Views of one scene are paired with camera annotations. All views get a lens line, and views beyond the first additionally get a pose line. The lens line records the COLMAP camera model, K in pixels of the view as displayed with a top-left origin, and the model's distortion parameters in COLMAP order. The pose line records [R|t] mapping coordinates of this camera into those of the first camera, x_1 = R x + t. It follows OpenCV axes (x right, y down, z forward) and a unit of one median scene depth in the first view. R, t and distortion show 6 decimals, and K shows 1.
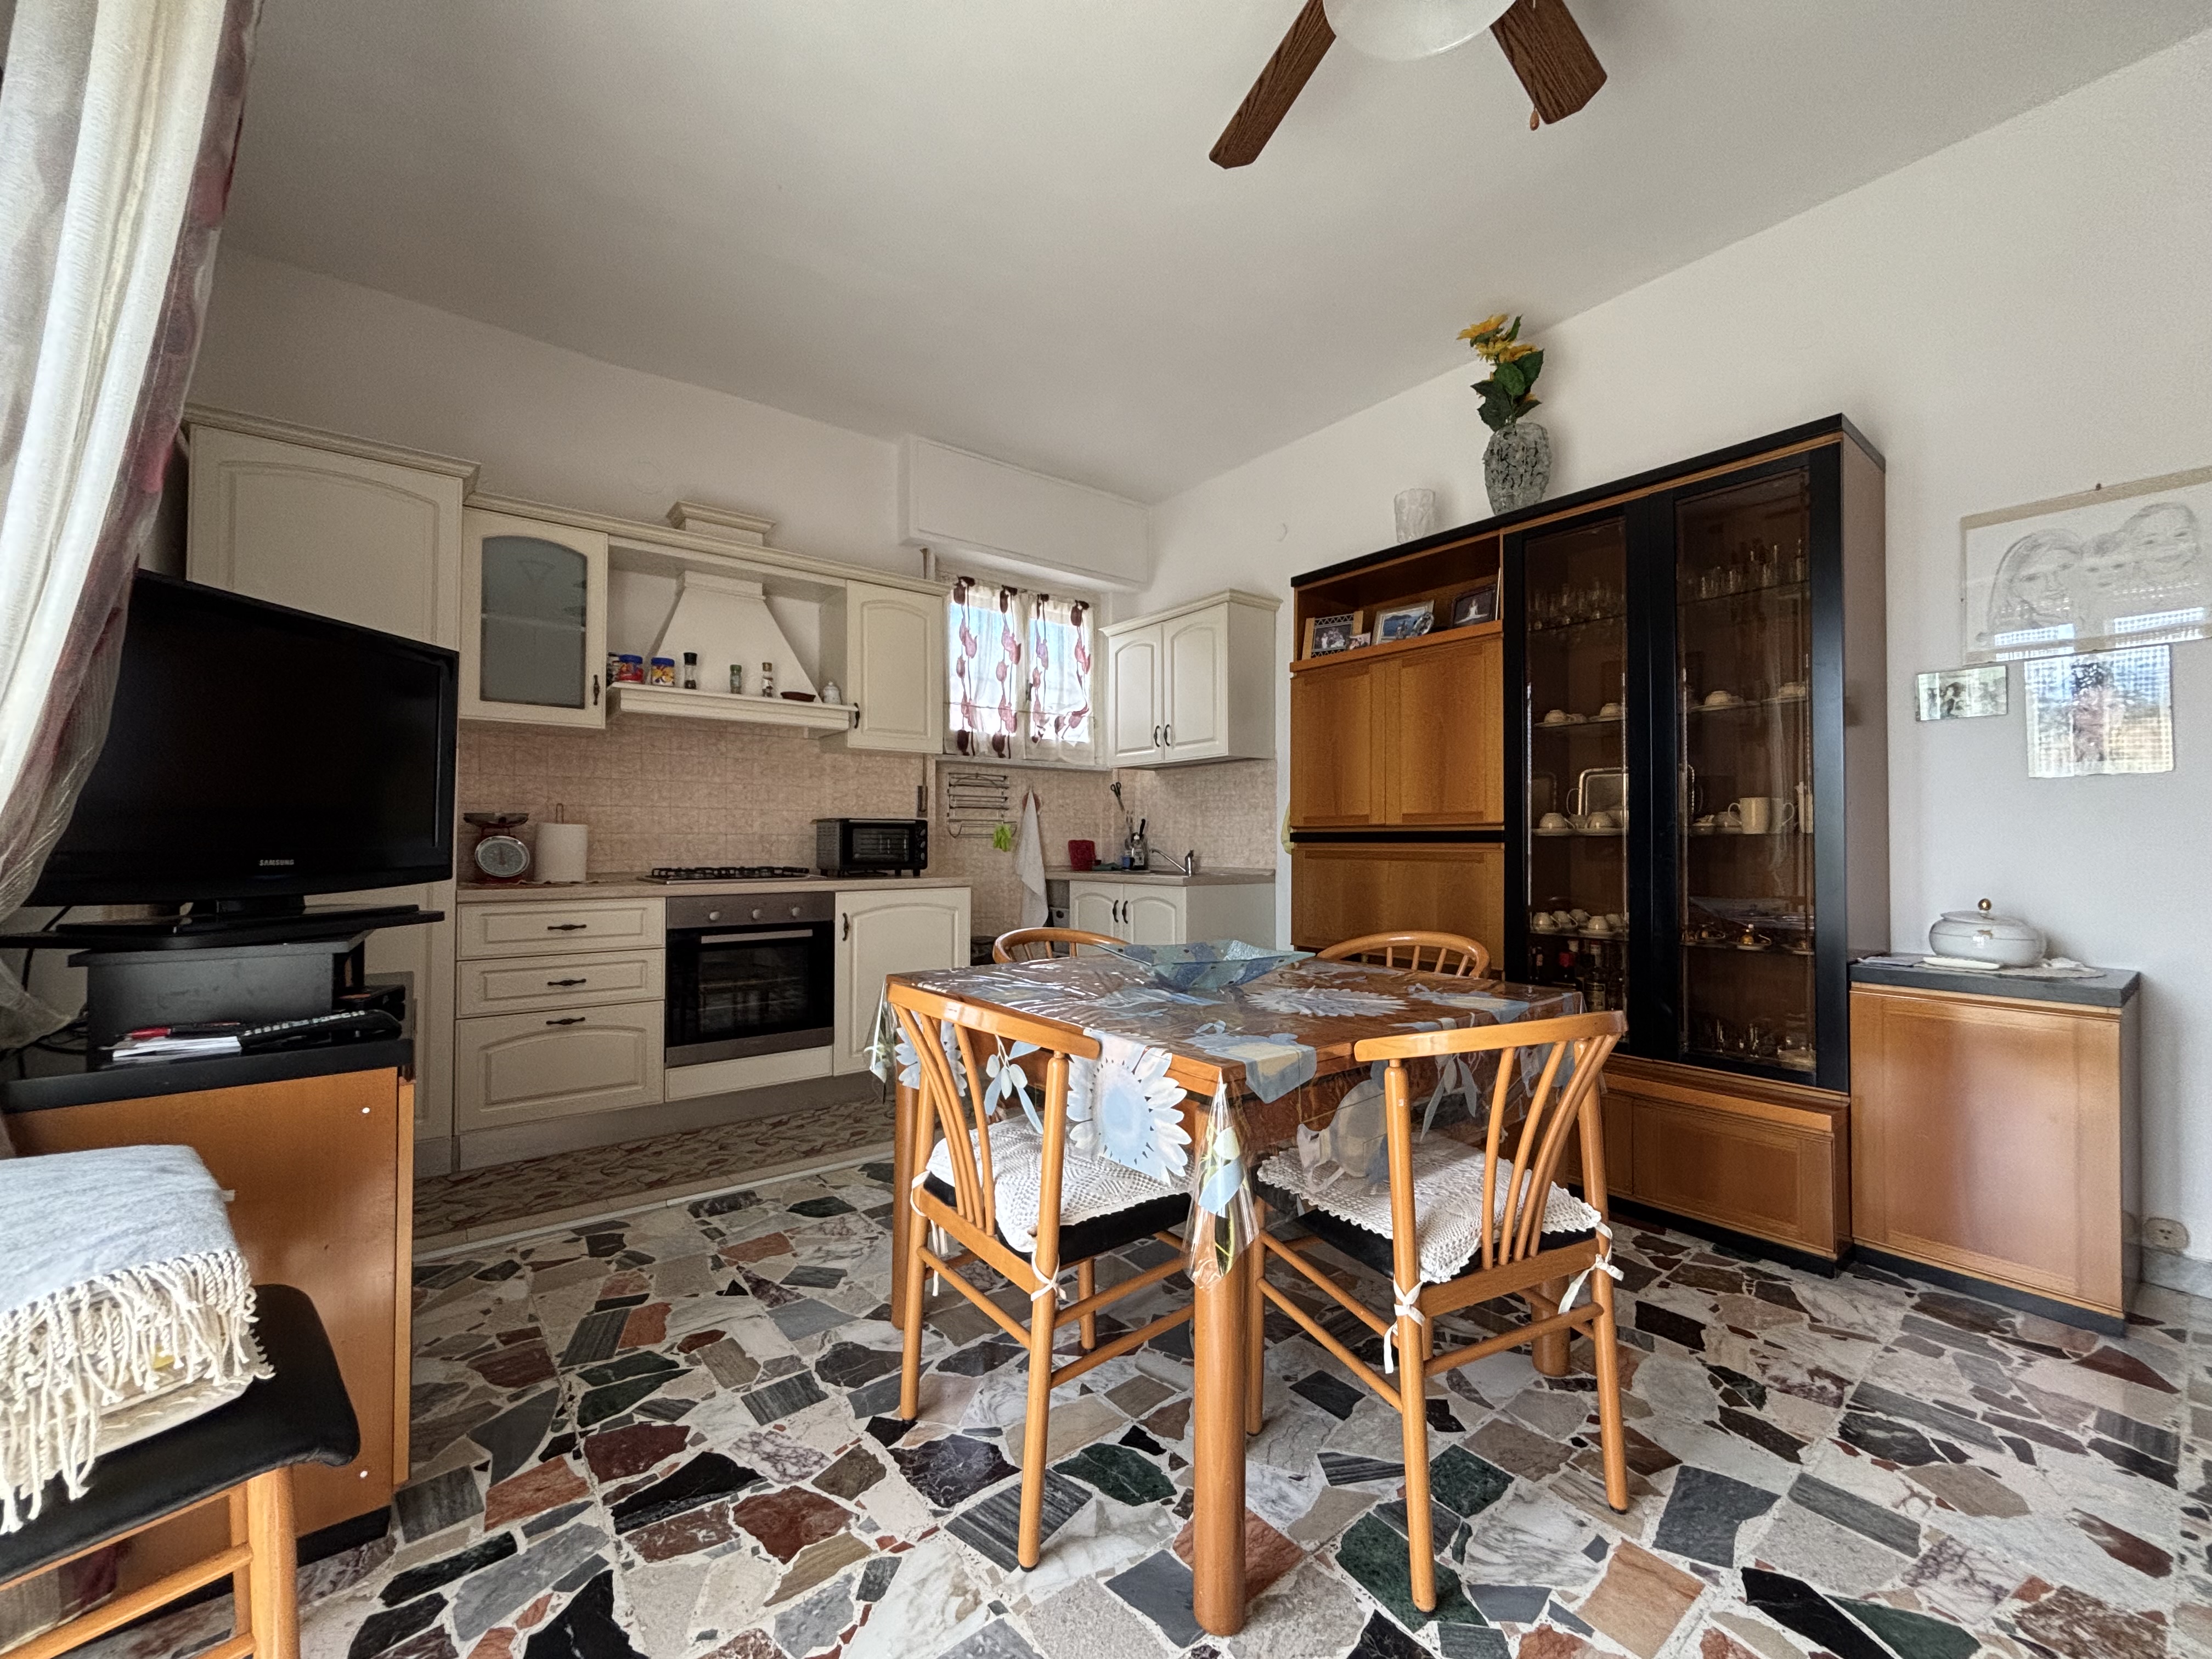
lens RADIAL K [[890.5, 0, 1101.9], [0, 890.5, 832.8], [0, 0, 1]] dist [0.001691, -0.000347]
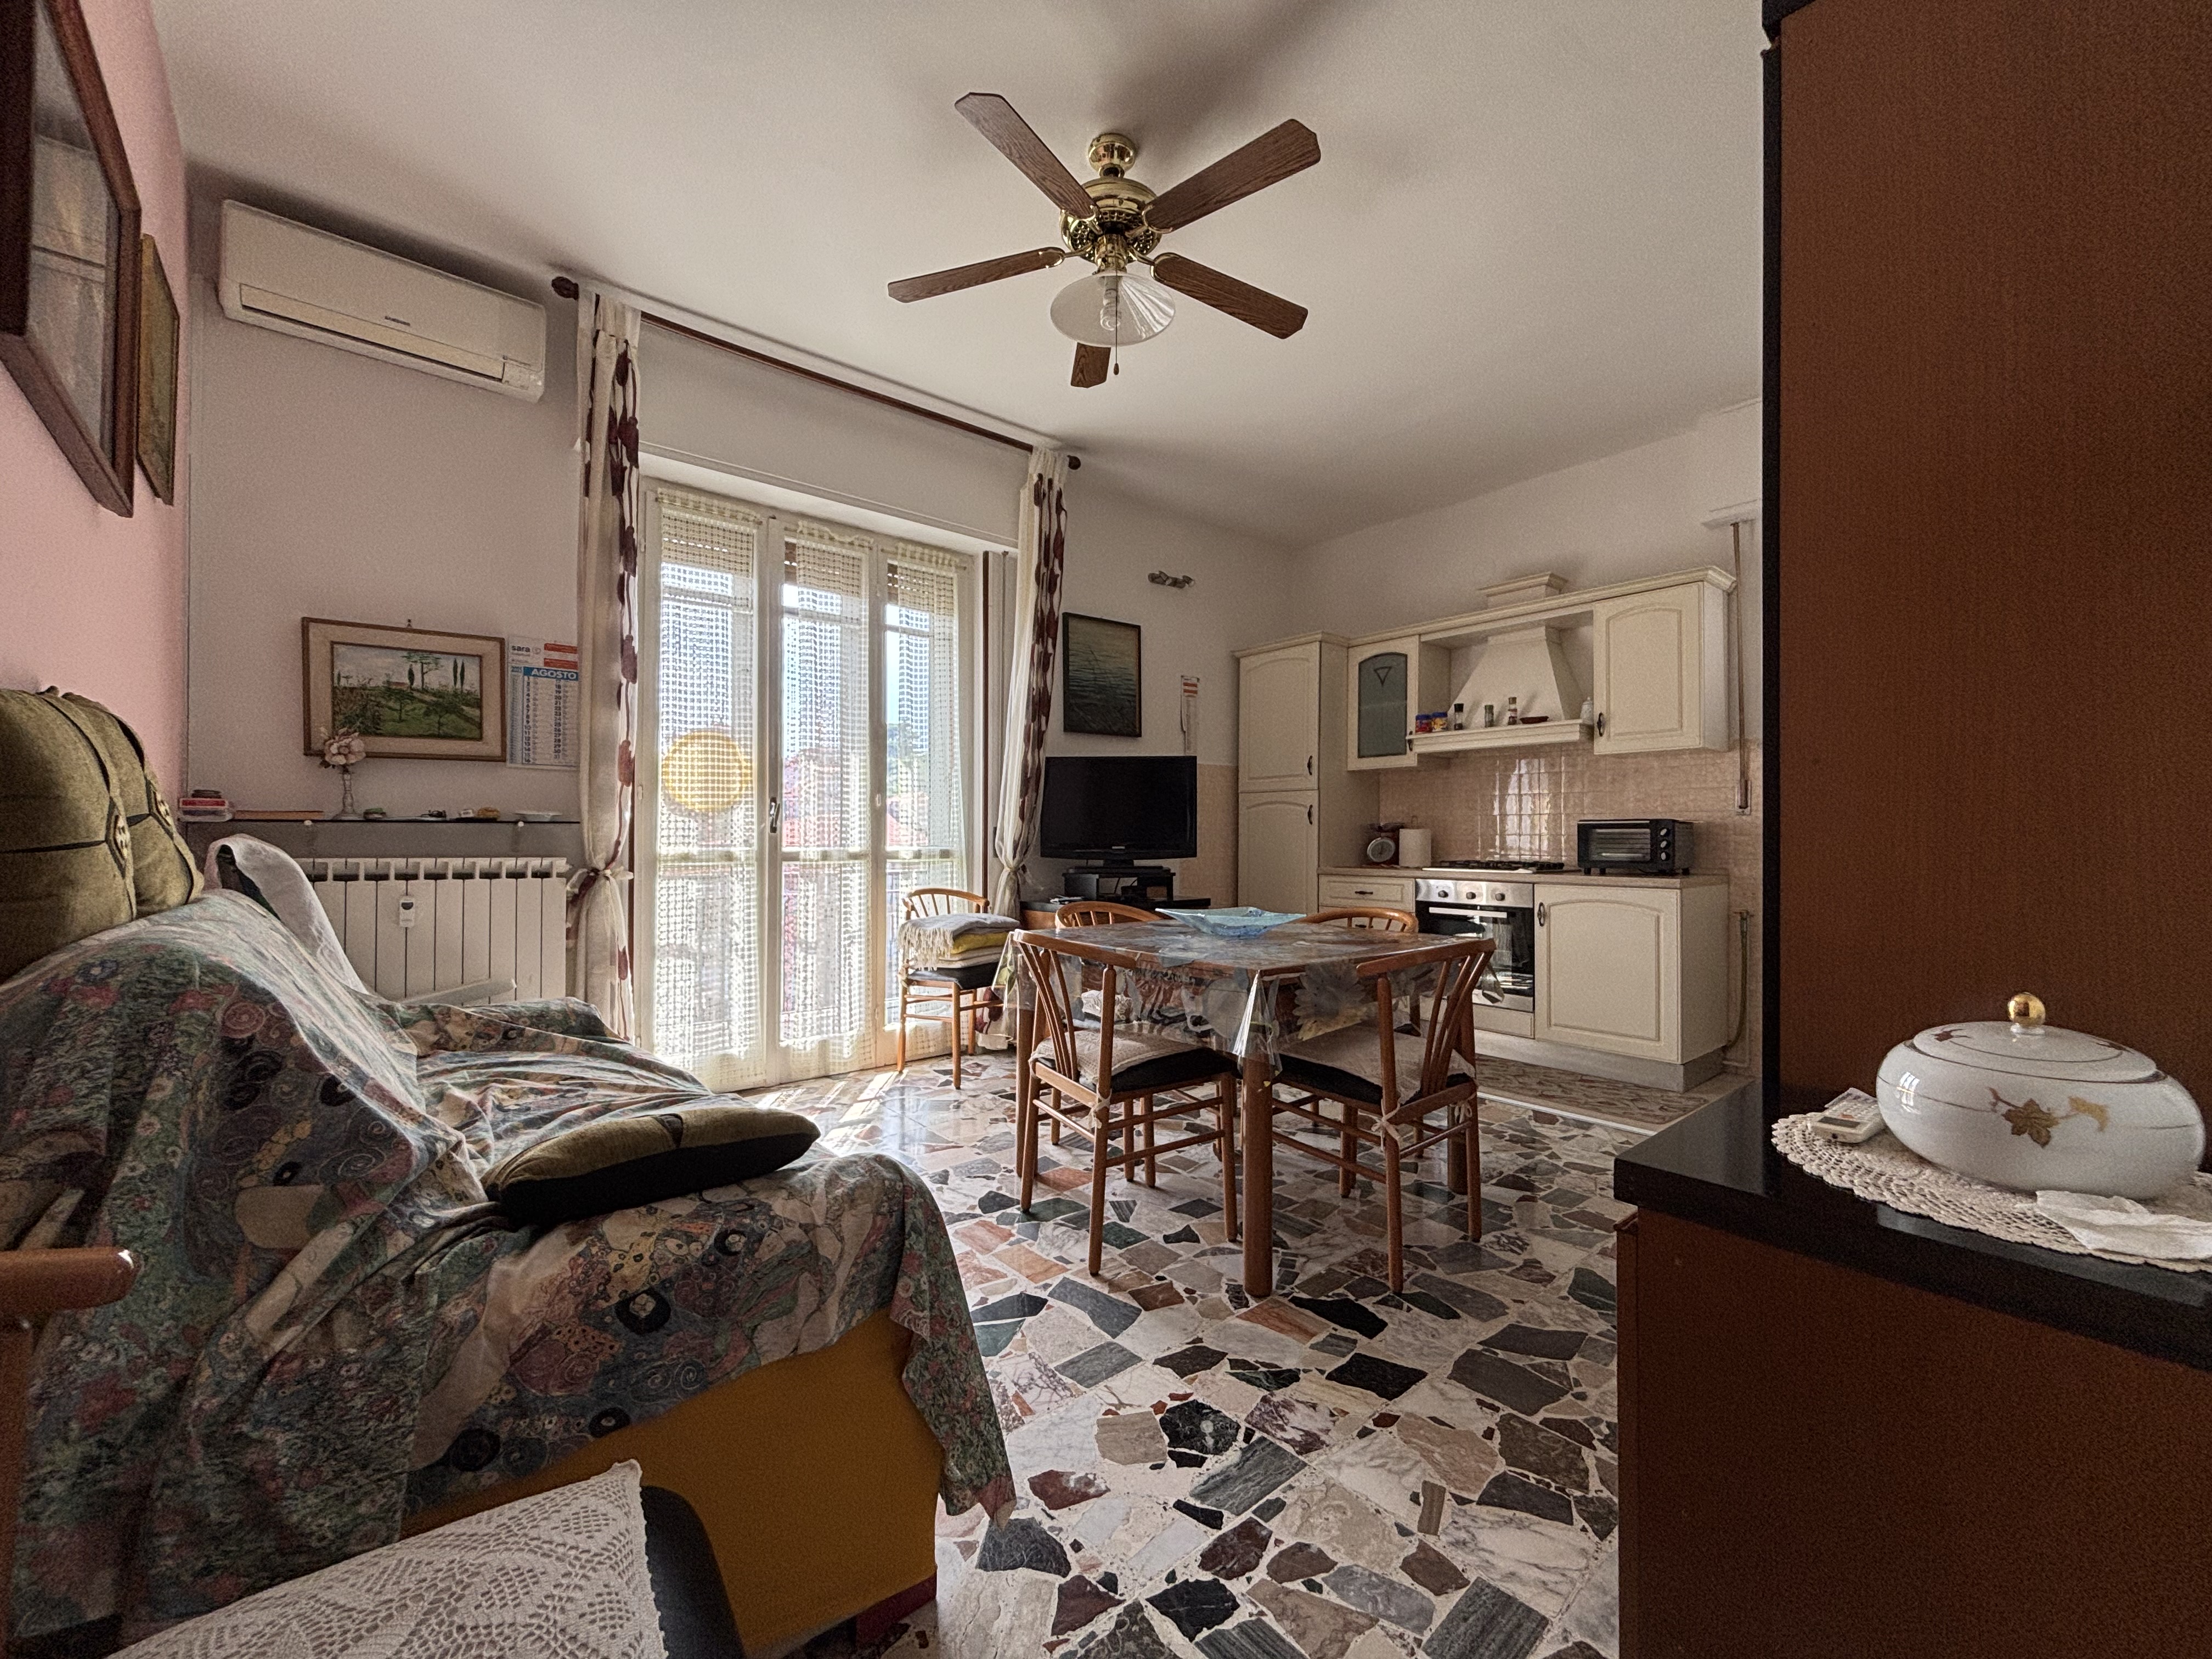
lens RADIAL K [[890.5, 0, 1101.9], [0, 890.5, 832.8], [0, 0, 1]] dist [0.001691, -0.000347]
pose [[0.037942, -0.009534, -0.999234, 1.448936], [0.008476, 0.999922, -0.009218, 0.008036], [0.999244, -0.008119, 0.038020, 0.654528]]
